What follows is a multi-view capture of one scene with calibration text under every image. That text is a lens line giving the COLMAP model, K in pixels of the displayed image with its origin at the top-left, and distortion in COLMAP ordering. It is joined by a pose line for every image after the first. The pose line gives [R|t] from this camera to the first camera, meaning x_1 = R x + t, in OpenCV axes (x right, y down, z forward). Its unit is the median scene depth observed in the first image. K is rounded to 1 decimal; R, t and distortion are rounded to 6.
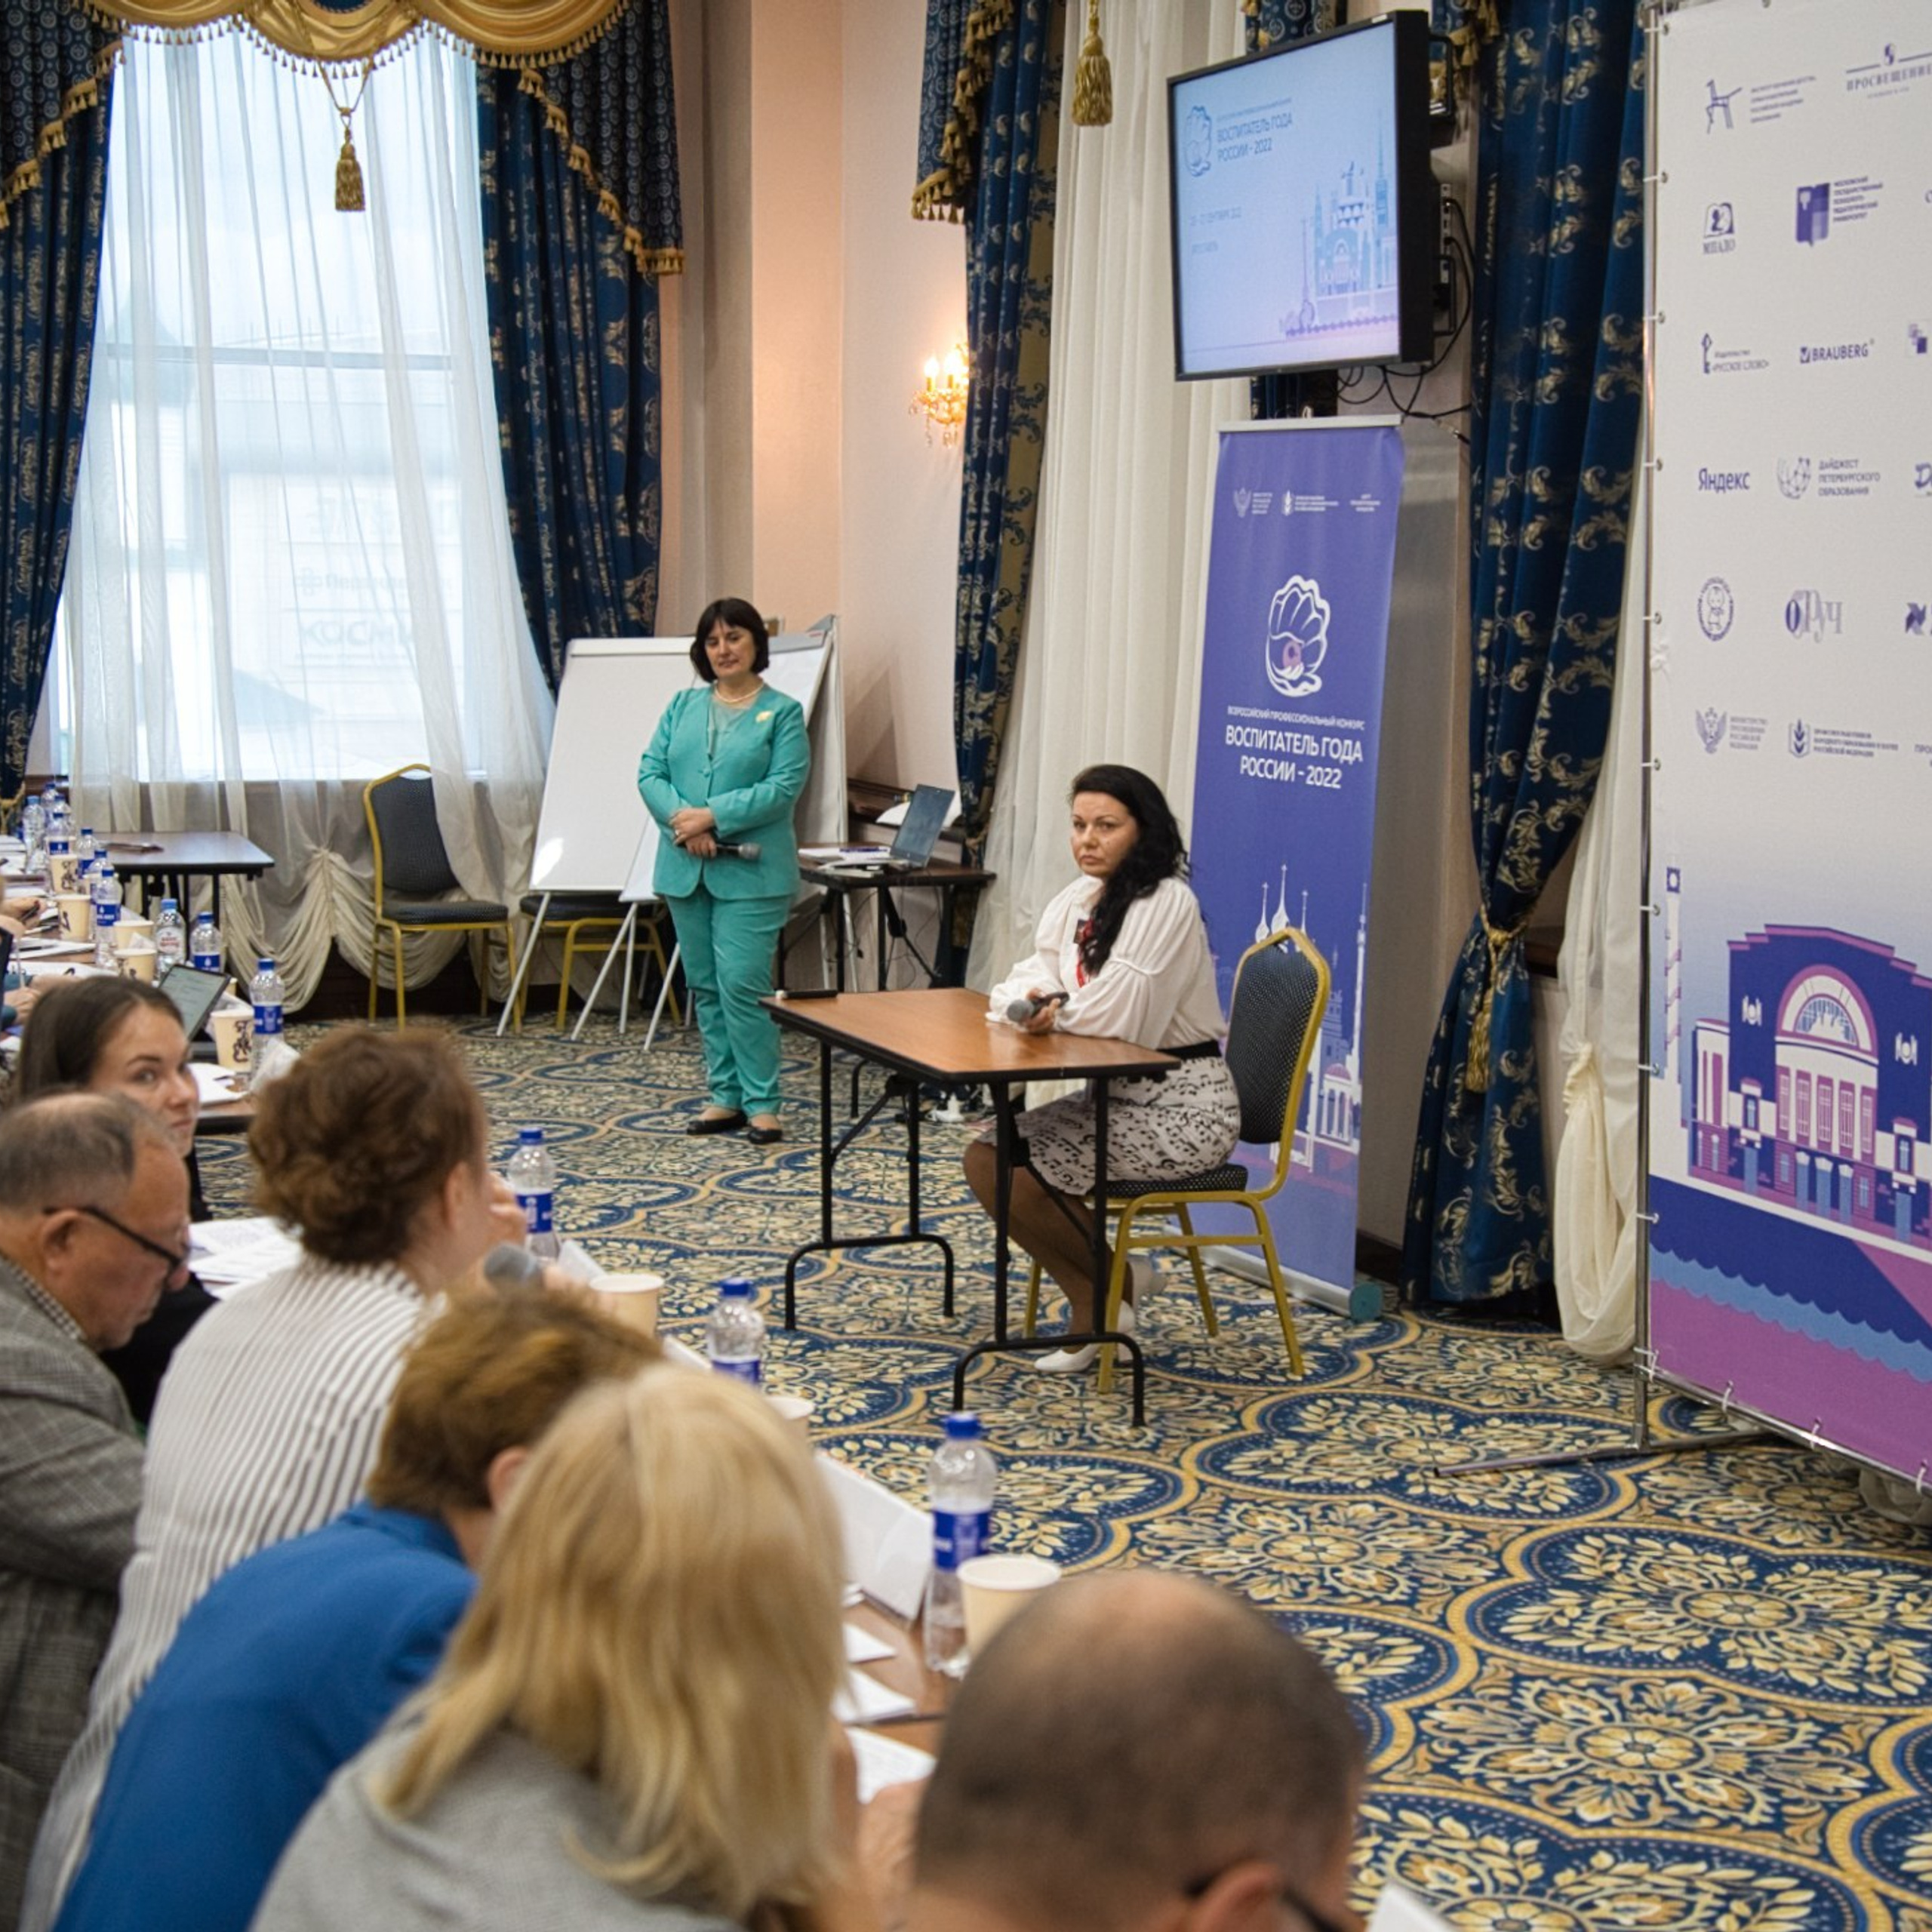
lens RADIAL K [[3428.6, 0, 966.0], [0, 3428.6, 966.0], [0, 0, 1]] dist [0.176068, -0.047080]
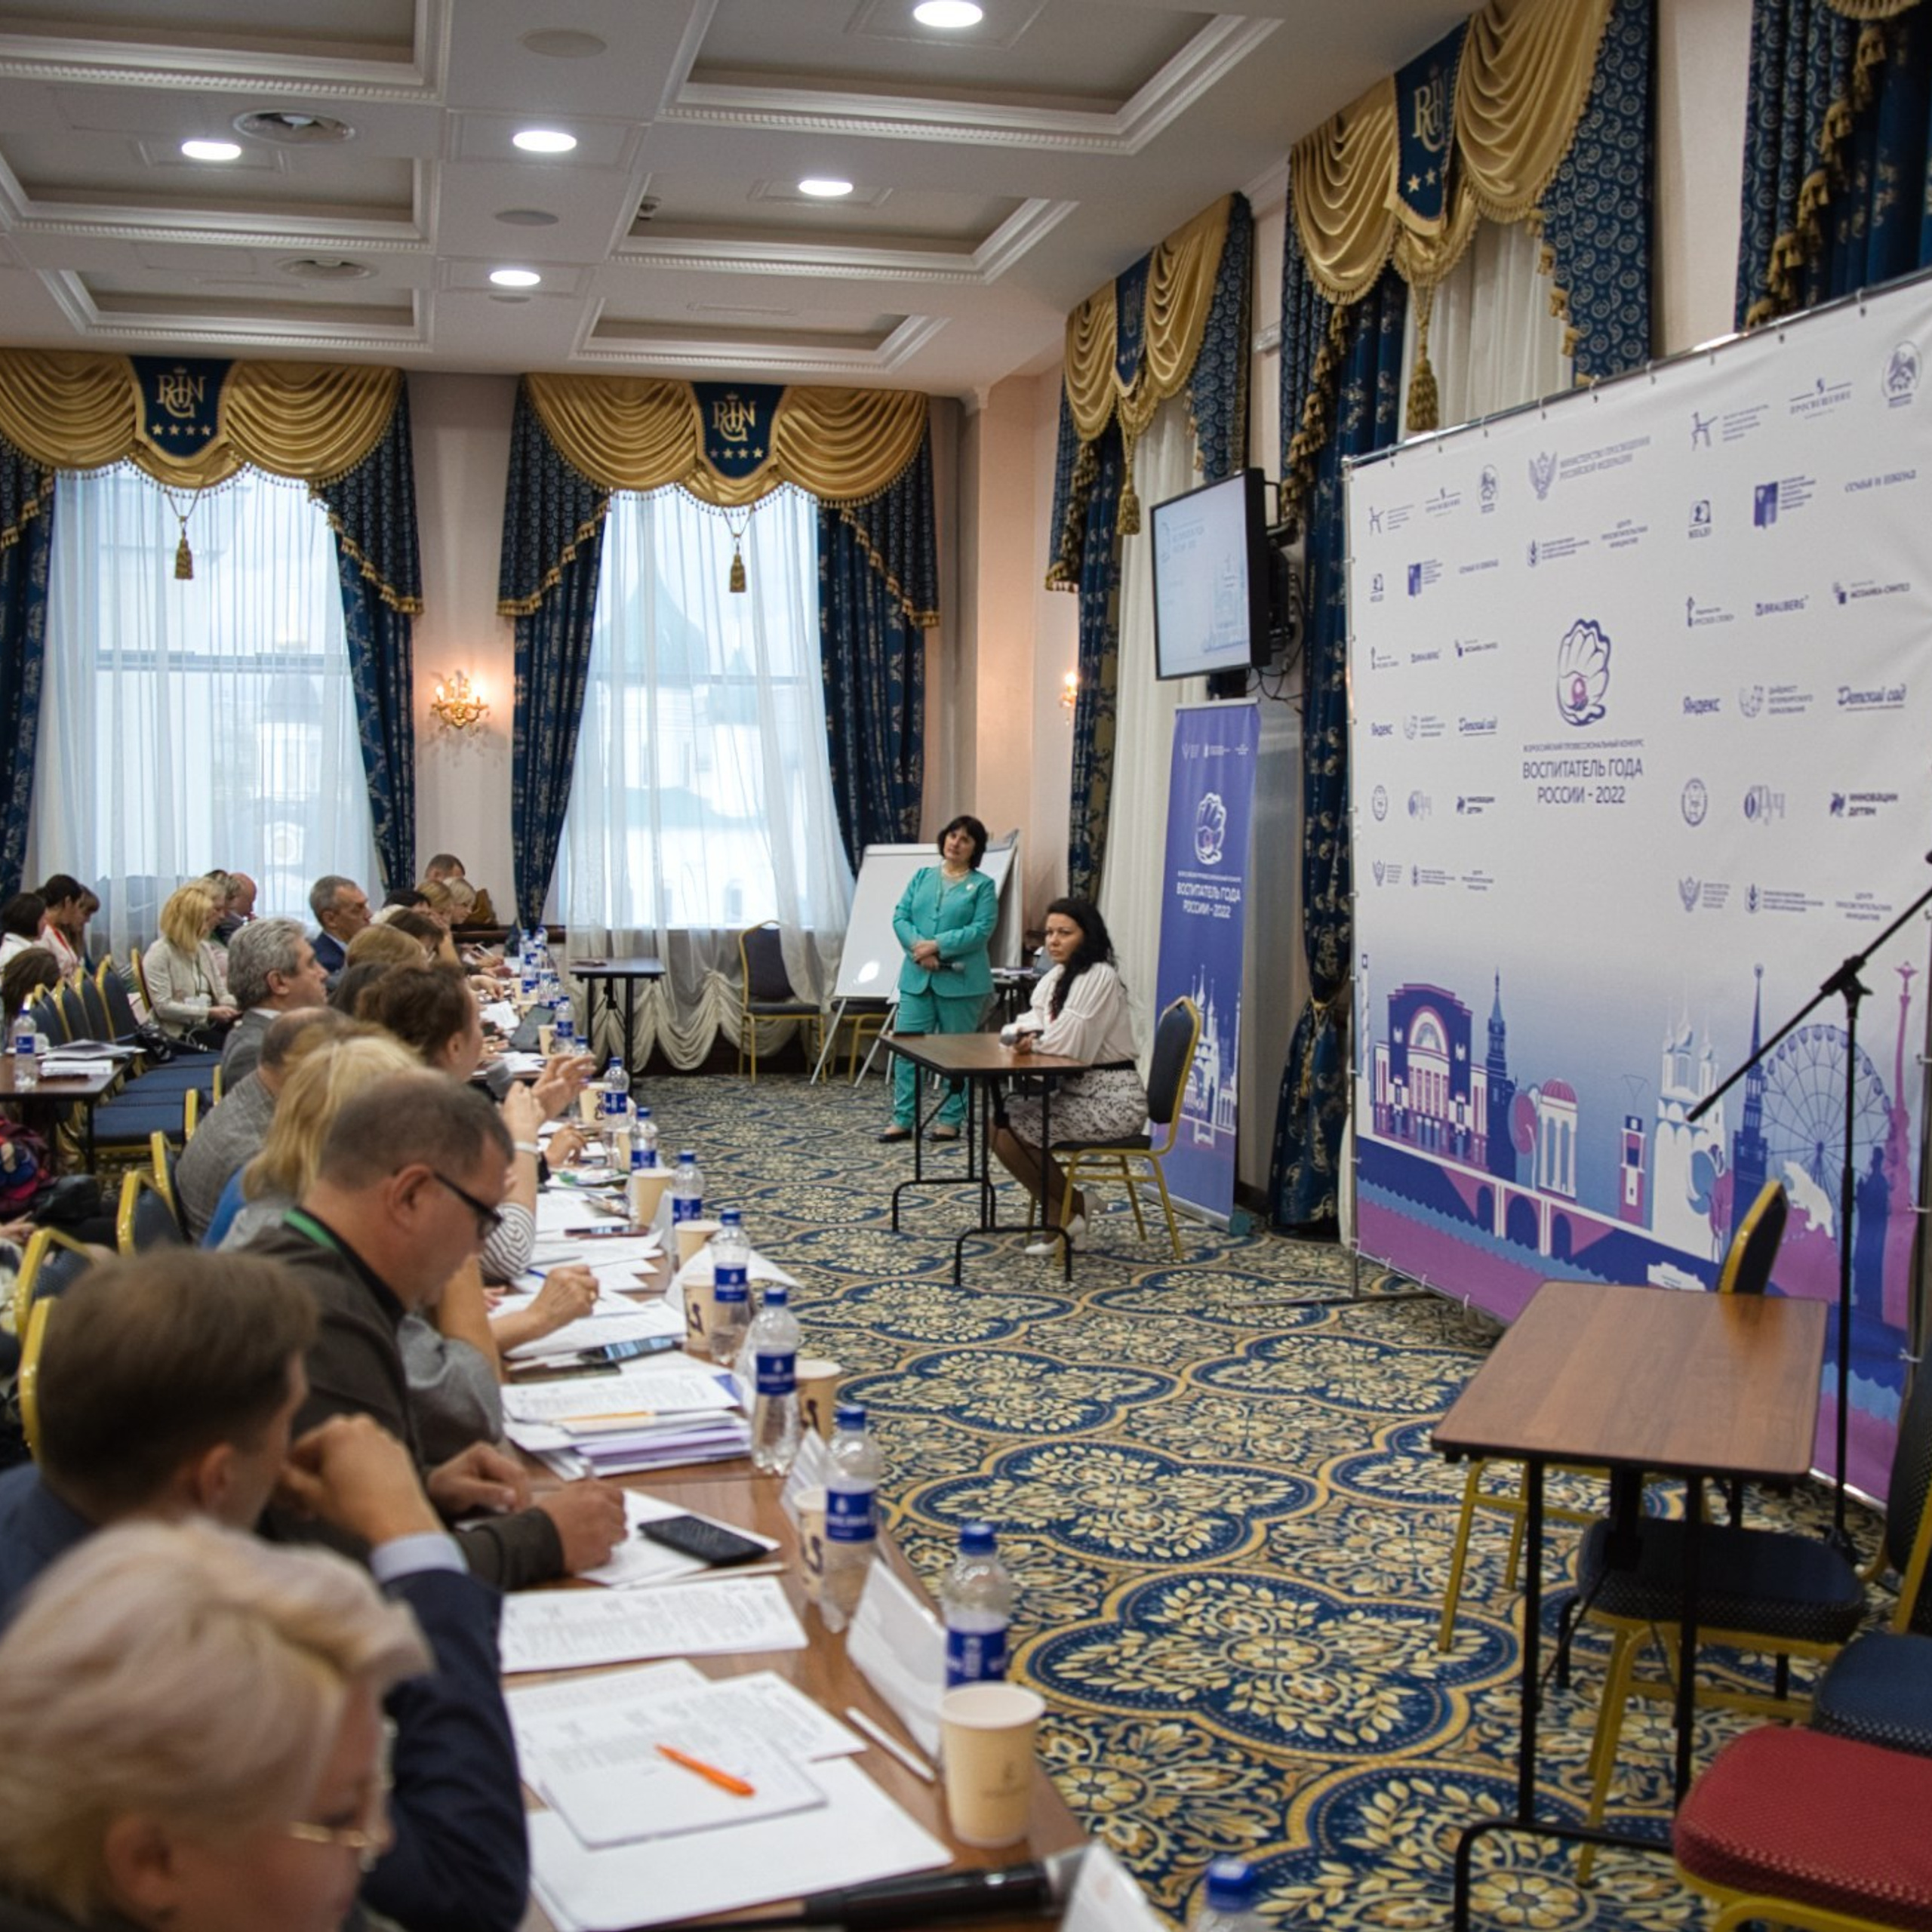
lens RADIAL K [[2282.1, 0, 966.0], [0, 2282.1, 966.0], [0, 0, 1]] dist [-0.023767, -0.006524]
pose [[0.991898, 0.011293, -0.126534, 0.087598], [-0.018094, 0.998445, -0.052726, 0.023617], [0.125742, 0.054588, 0.990560, -0.085024]]
